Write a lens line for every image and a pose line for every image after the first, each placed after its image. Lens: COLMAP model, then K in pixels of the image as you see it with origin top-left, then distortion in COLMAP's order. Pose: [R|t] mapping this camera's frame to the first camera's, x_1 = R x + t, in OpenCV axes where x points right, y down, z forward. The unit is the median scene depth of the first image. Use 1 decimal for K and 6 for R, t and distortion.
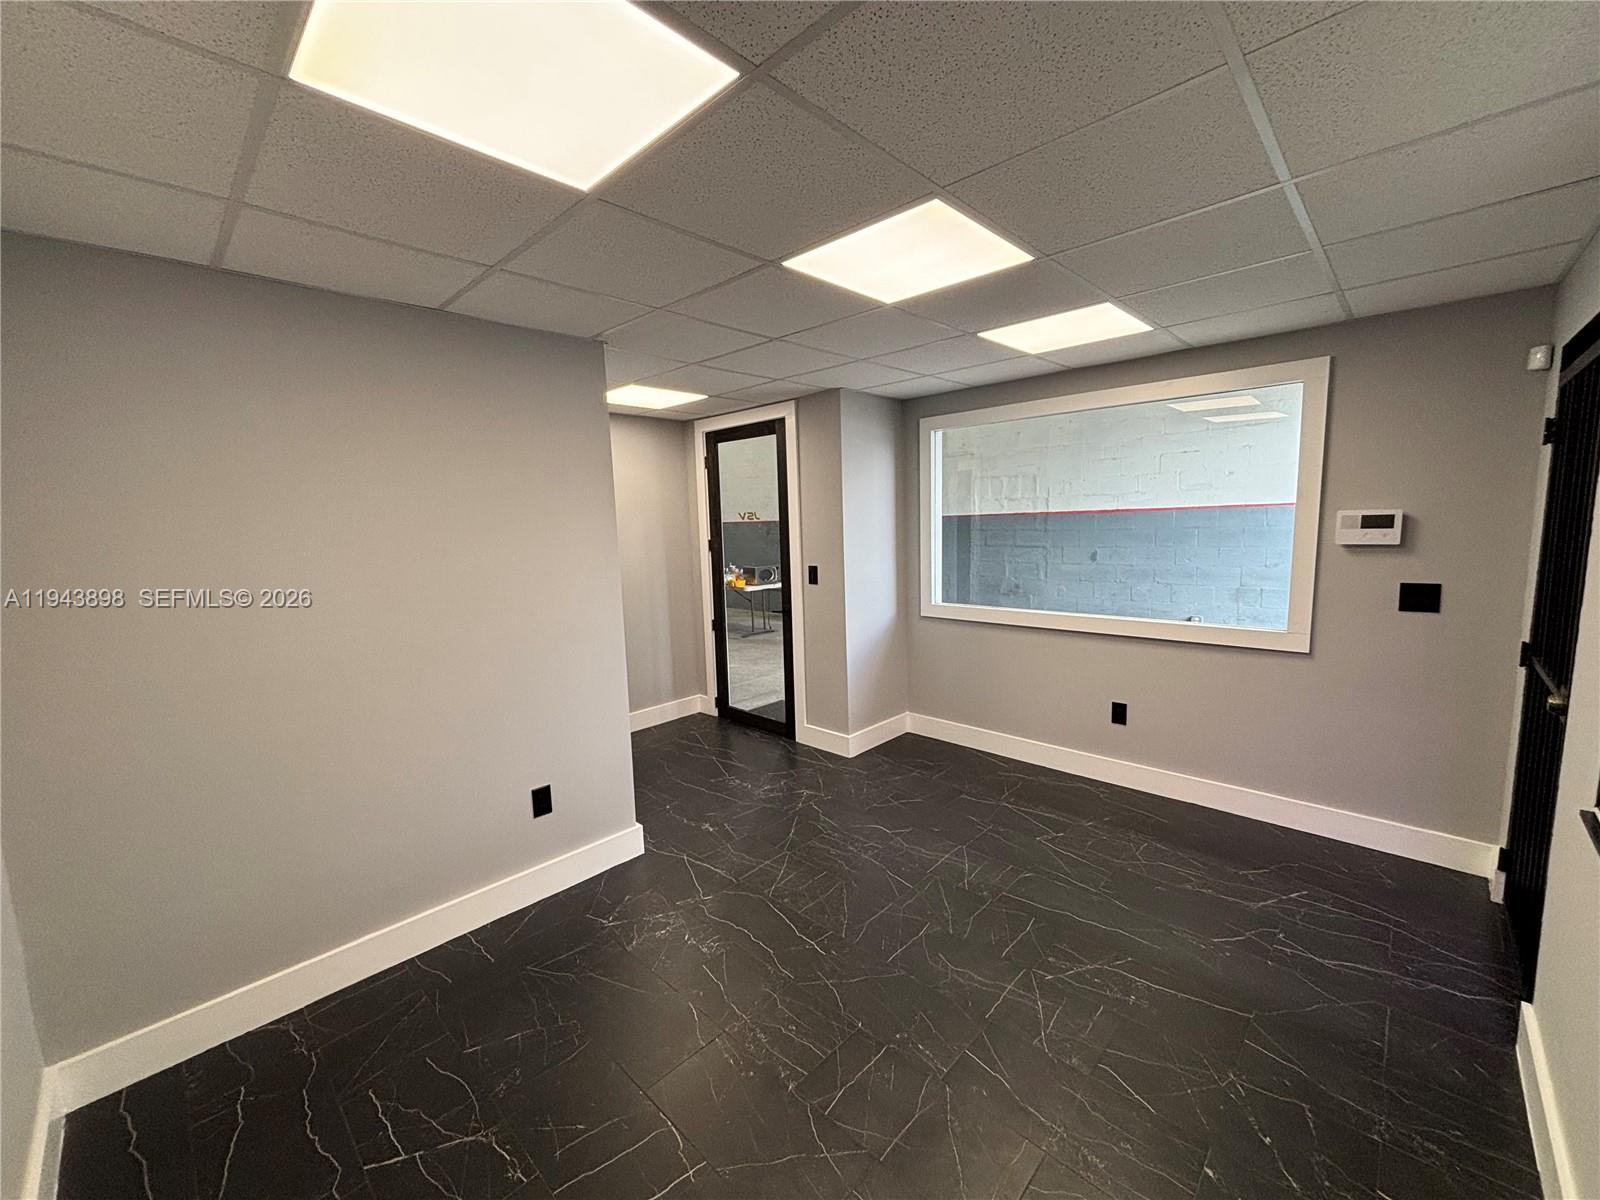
lens RADIAL K [[641.7, 0, 790.4], [0, 641.7, 596.7], [0, 0, 1]] dist [-0.000847, 0.000160]
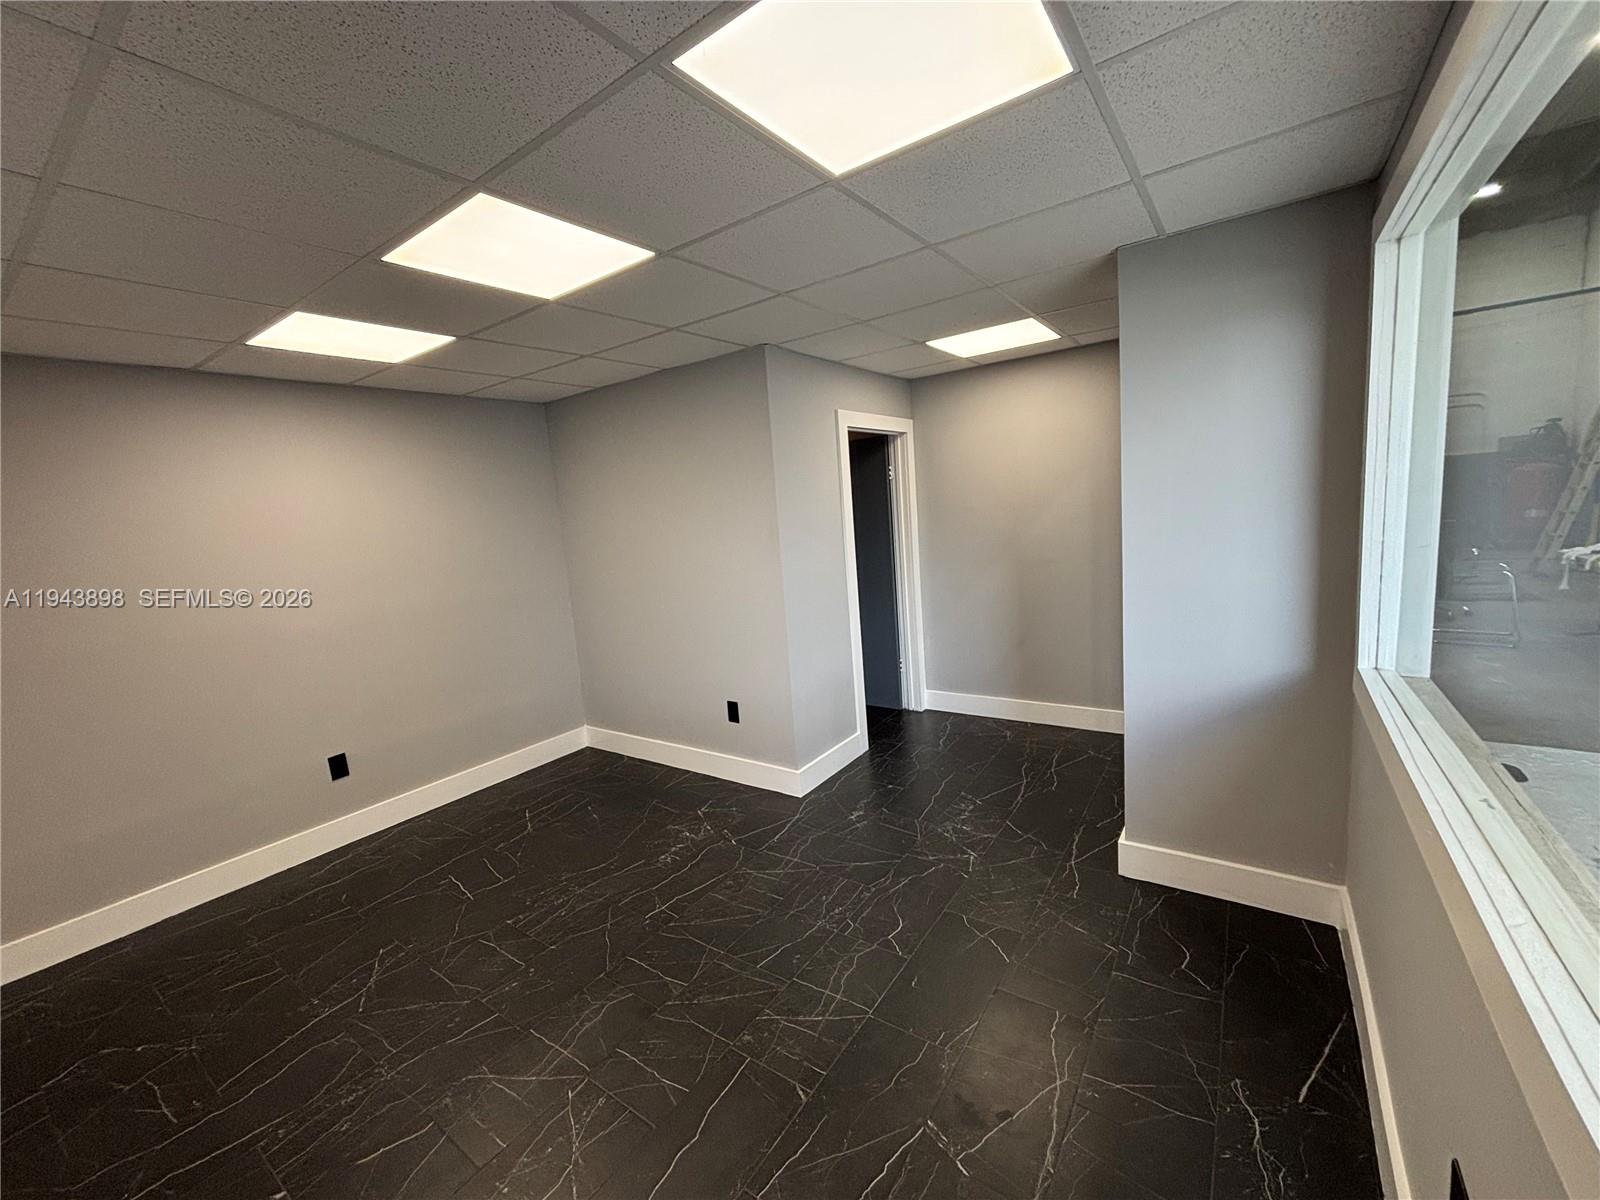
lens RADIAL K [[645.5, 0, 800.0], [0, 645.5, 600.0], [0, 0, 1]] dist [0.003734, 0.000626]
pose [[0.168254, 0.158766, -0.972874, 0.589378], [-0.047727, 0.987099, 0.152834, -0.083903], [0.984588, 0.020717, 0.173661, 0.577965]]
